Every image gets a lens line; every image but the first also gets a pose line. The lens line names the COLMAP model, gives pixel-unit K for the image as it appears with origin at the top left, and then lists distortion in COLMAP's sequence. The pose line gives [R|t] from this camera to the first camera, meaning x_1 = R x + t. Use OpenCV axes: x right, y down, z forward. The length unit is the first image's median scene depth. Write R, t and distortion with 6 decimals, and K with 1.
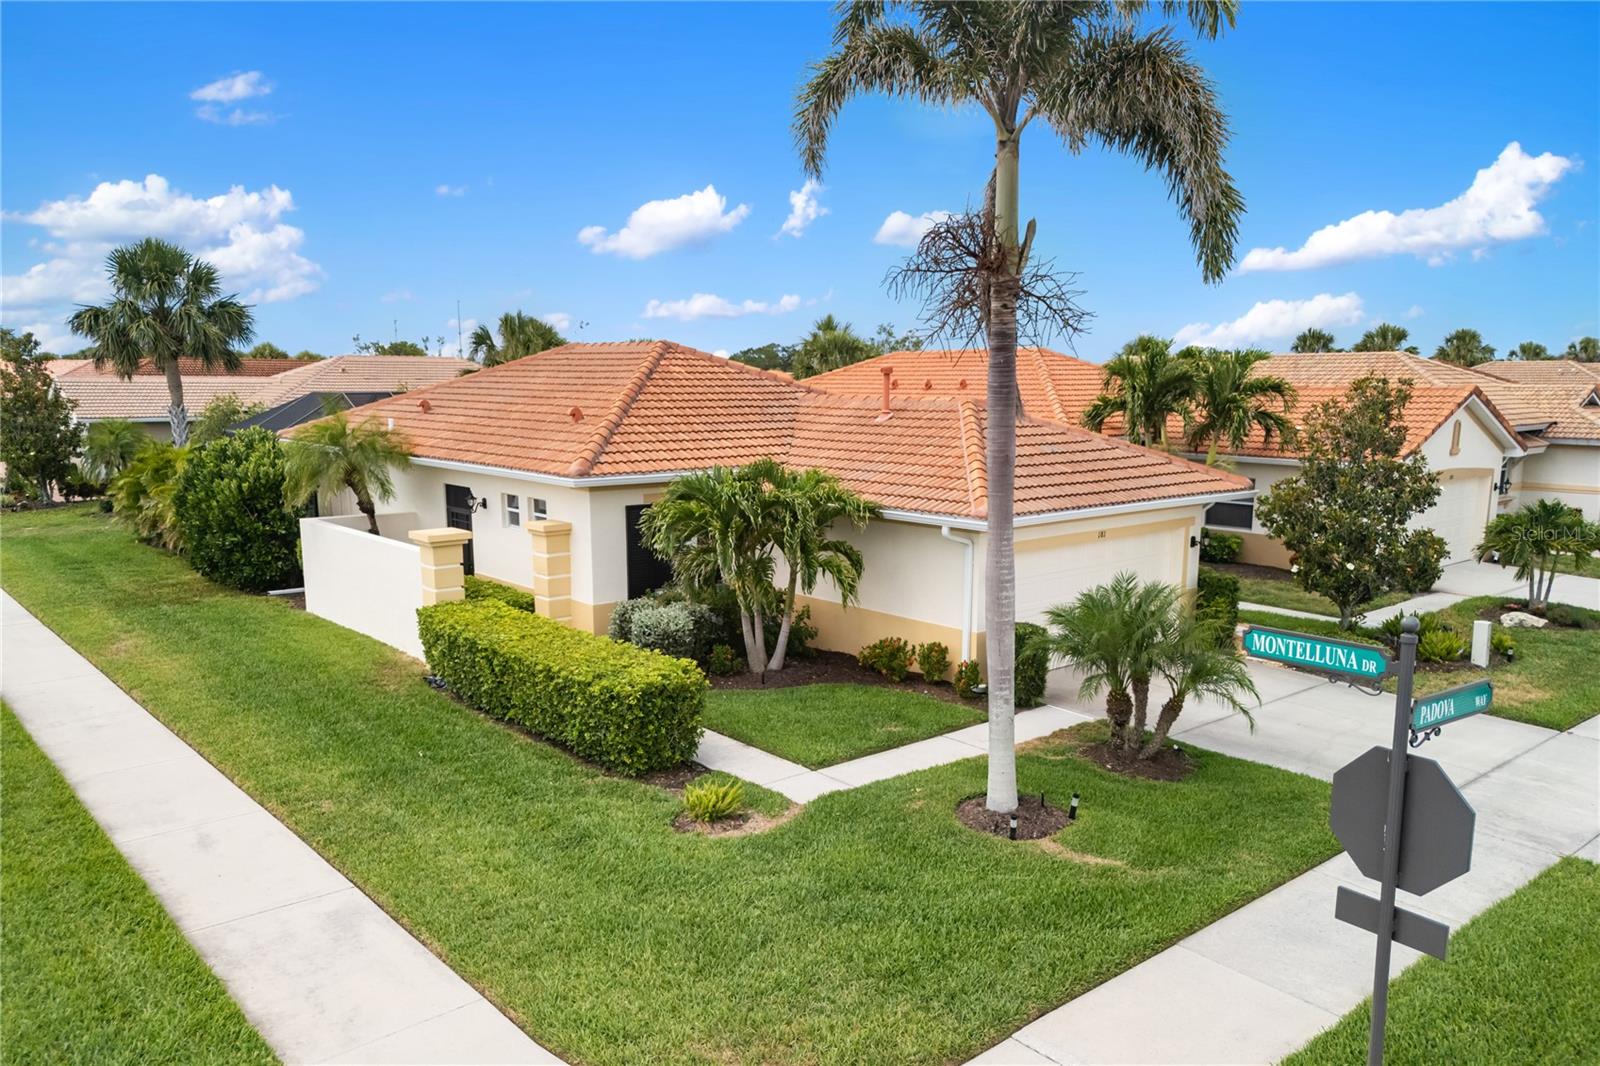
lens RADIAL K [[1190.4, 0, 798.2], [0, 1190.4, 602.9], [0, 0, 1]] dist [0.022157, -0.002735]
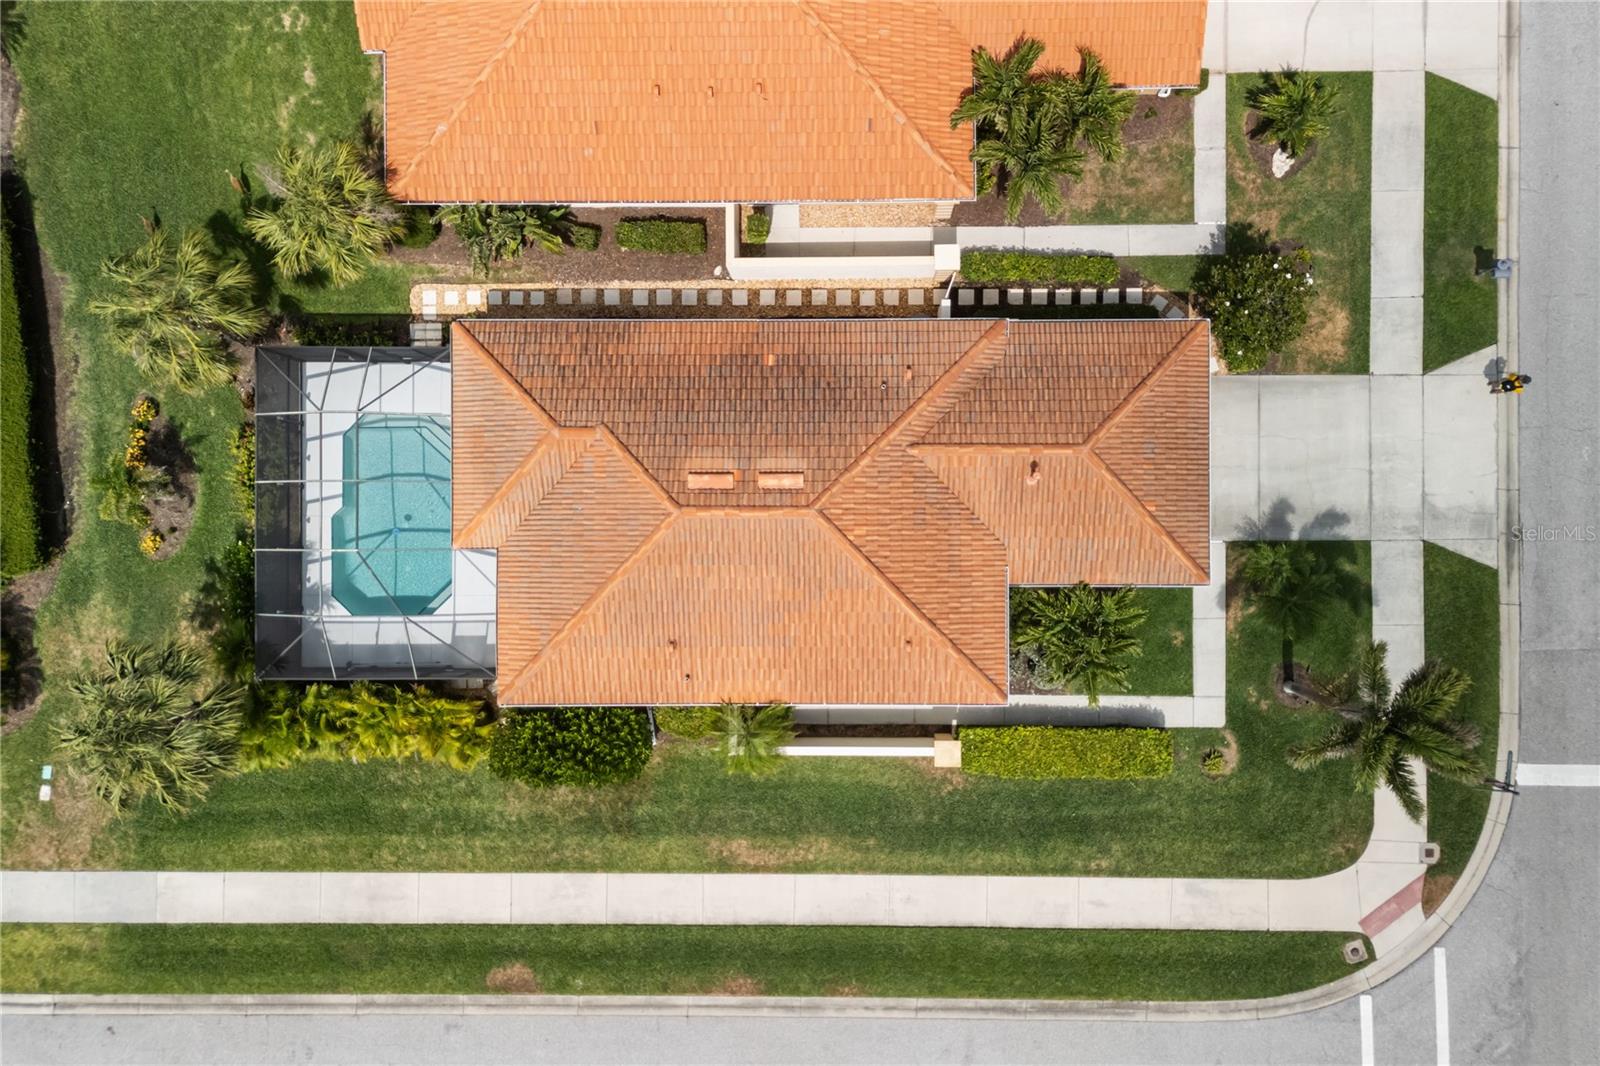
lens RADIAL K [[1184.0, 0, 800.0], [0, 1184.0, 533.0], [0, 0, 1]] dist [0.072431, -0.102135]
pose [[0.643918, -0.764382, -0.032997, -0.141536], [0.180614, 0.109958, 0.977388, -2.066945], [-0.743470, -0.635318, 0.208862, 1.121077]]
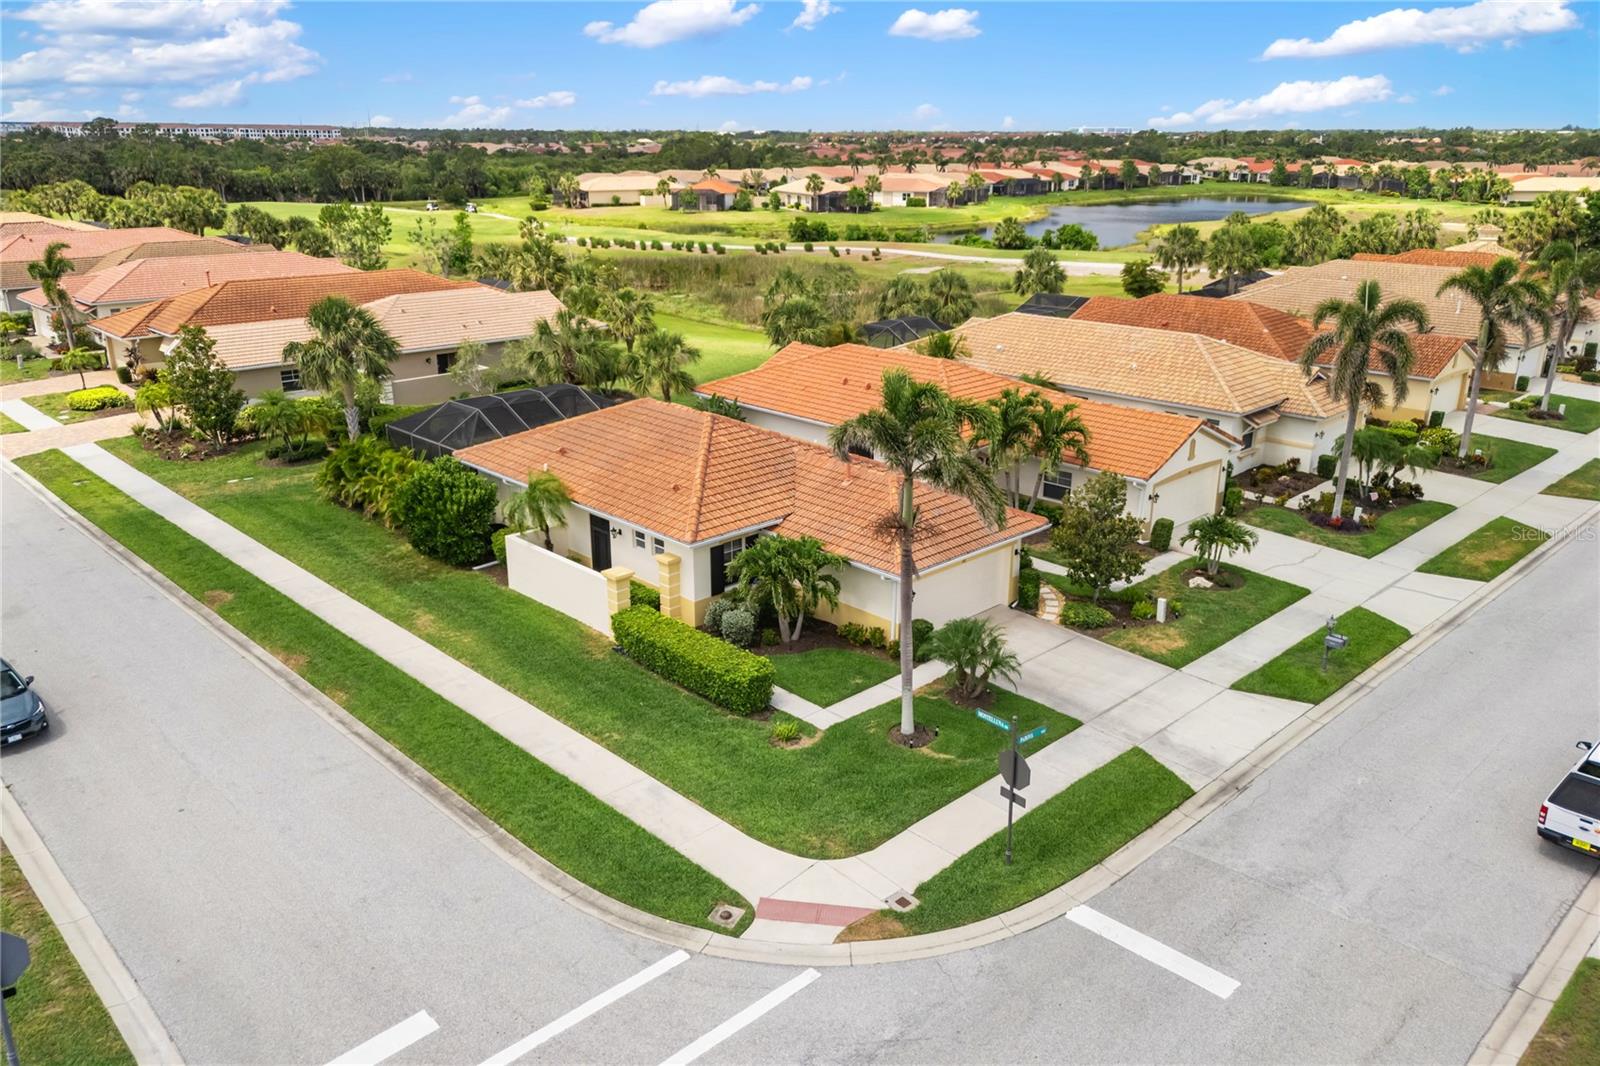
lens RADIAL K [[1184.0, 0, 800.0], [0, 1184.0, 533.0], [0, 0, 1]] dist [0.072431, -0.102135]
pose [[0.998190, -0.019453, 0.056904, -0.129947], [0.011685, 0.990941, 0.133792, -0.411518], [-0.058991, -0.132885, 0.989374, -0.975716]]
